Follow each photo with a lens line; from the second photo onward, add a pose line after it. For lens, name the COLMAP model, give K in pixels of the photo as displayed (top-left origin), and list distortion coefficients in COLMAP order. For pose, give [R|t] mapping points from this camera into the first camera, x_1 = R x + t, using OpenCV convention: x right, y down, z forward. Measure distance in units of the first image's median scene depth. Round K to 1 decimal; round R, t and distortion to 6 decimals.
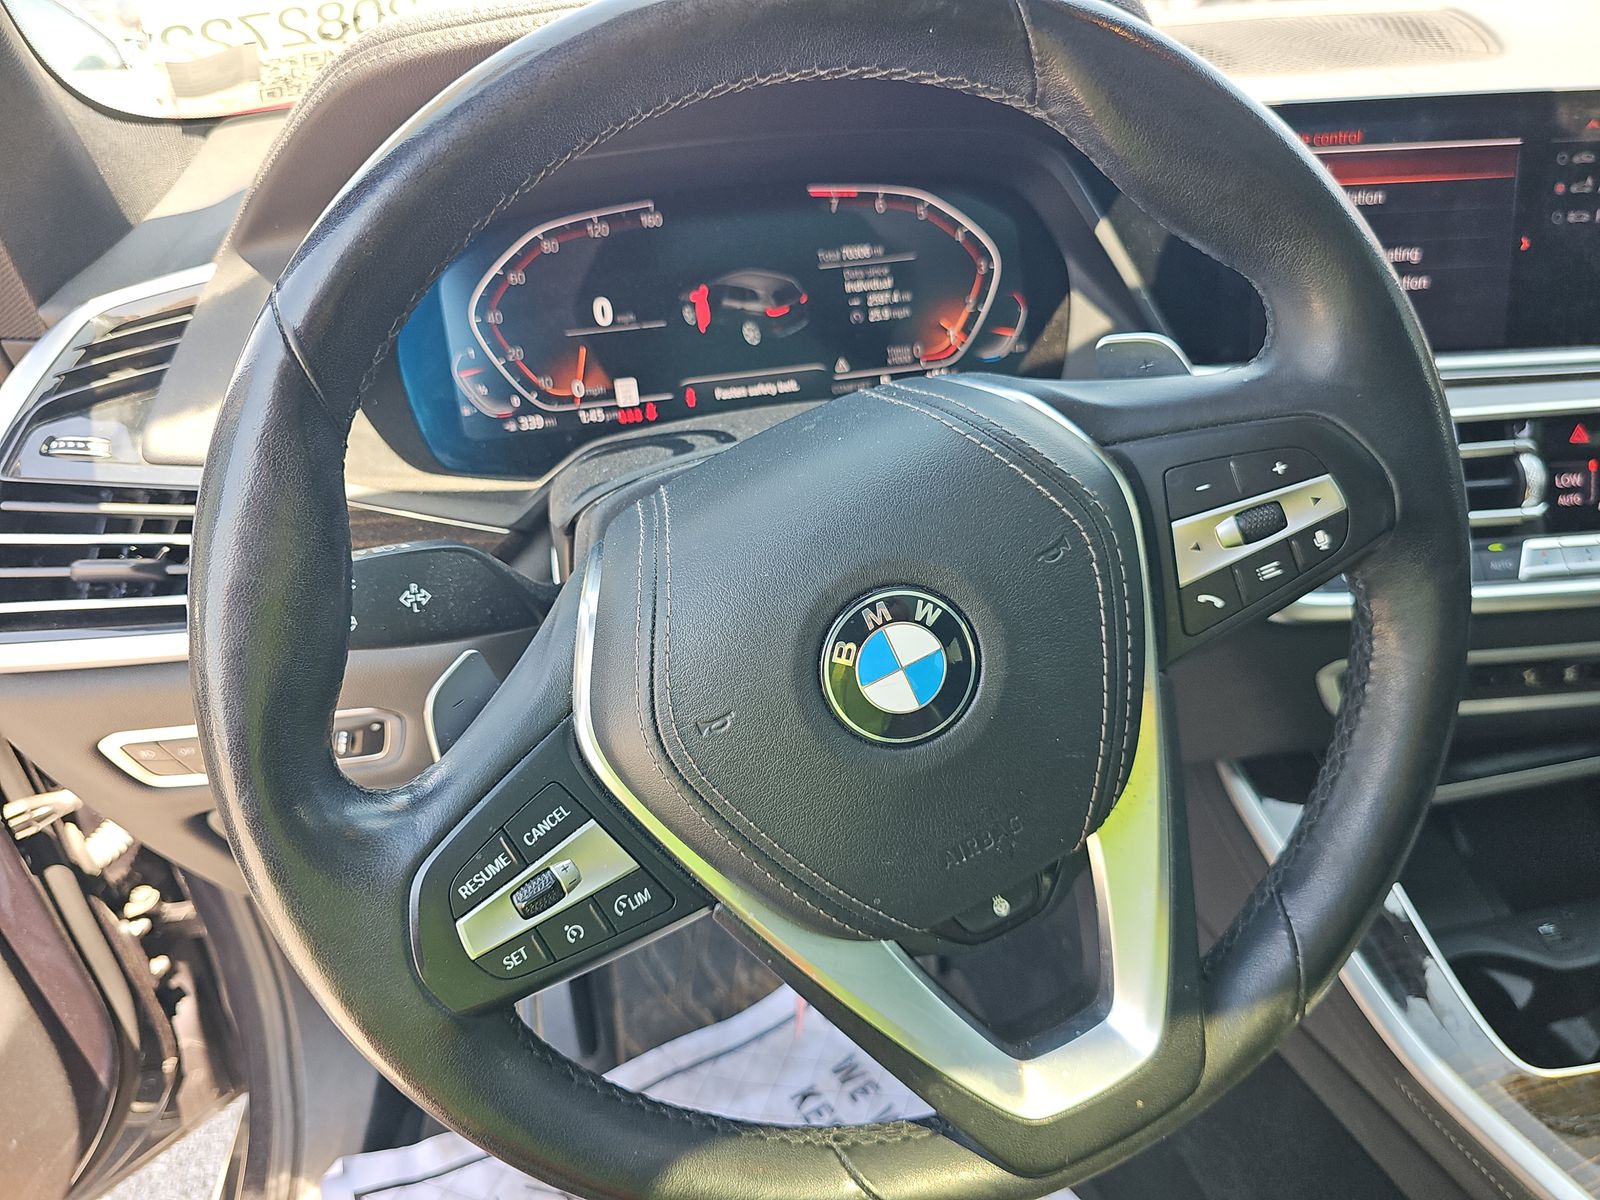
lens RADIAL K [[1057.7, 0, 771.0], [0, 1057.7, 617.8], [0, 0, 1]] dist [0.005980, -0.025218]
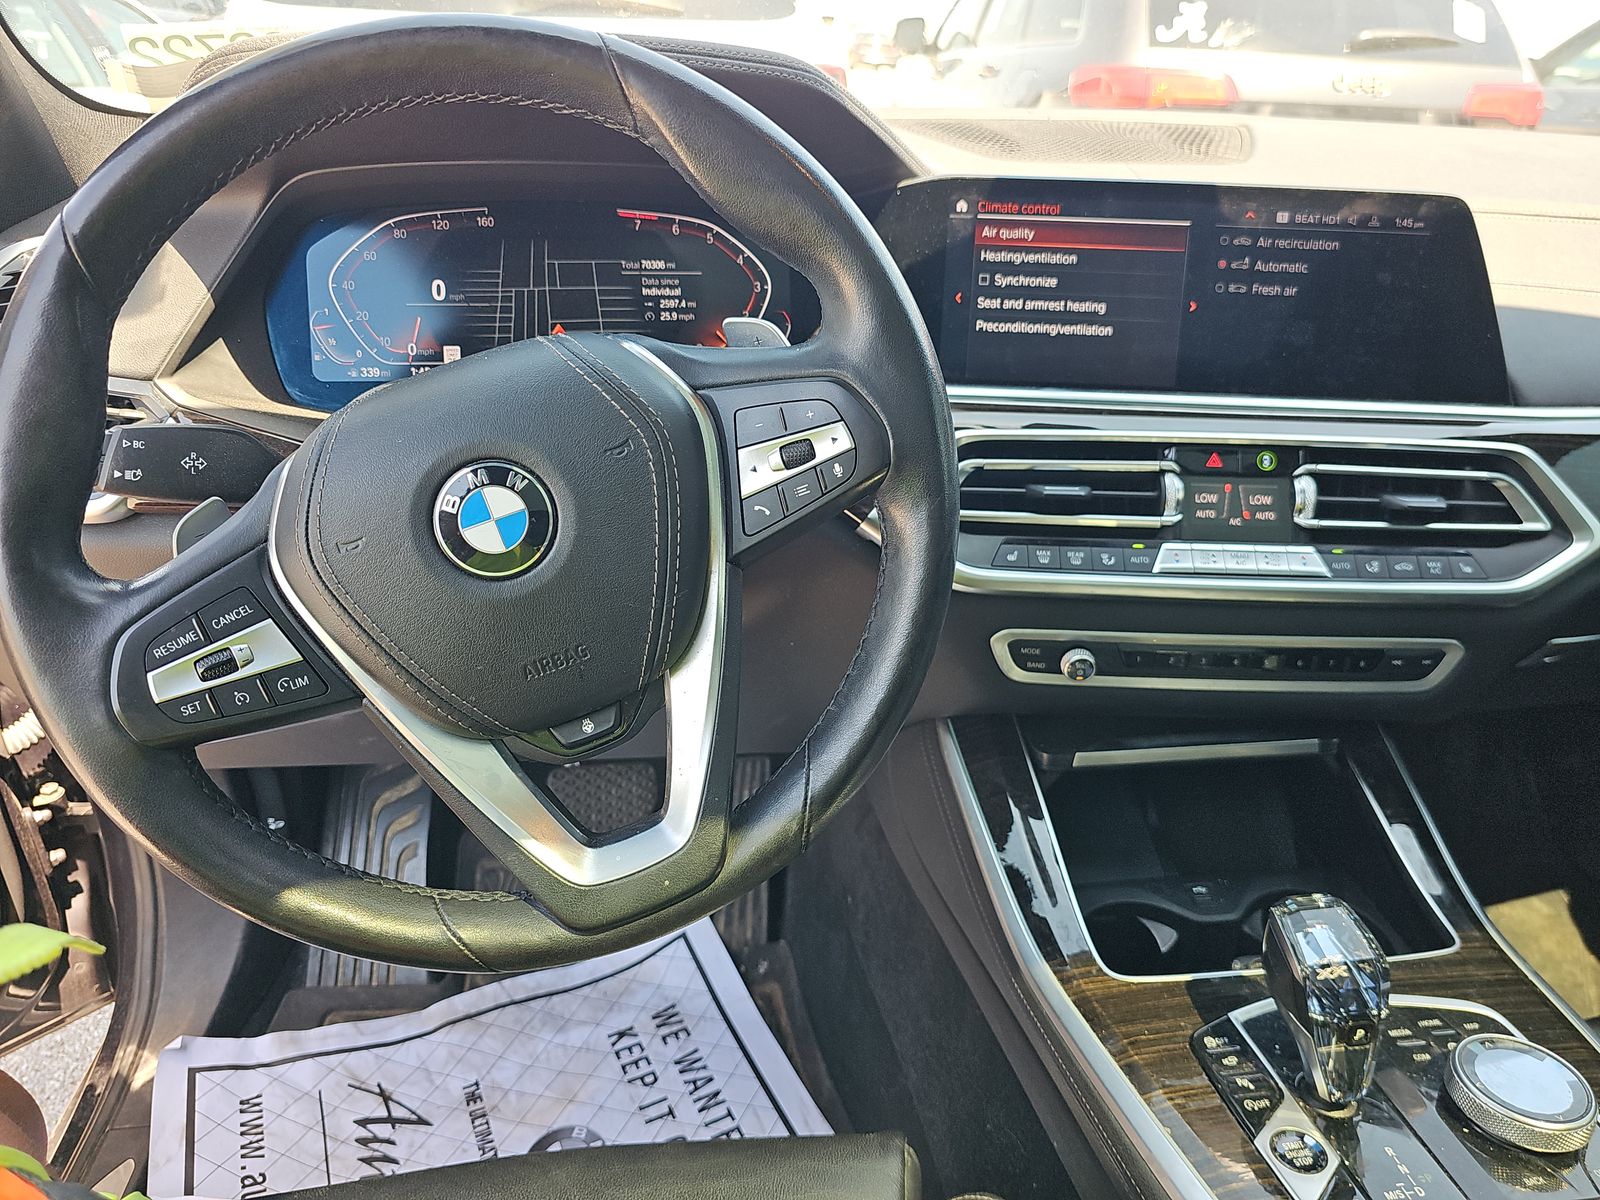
lens RADIAL K [[1052.9, 0, 799.9], [0, 1052.9, 606.4], [0, 0, 1]] dist [0.037287, -0.064209]
pose [[0.995132, 0.098258, -0.007528, 0.313367], [-0.098544, 0.992661, -0.070101, 0.125381], [0.000585, 0.070502, 0.997511, -0.209479]]
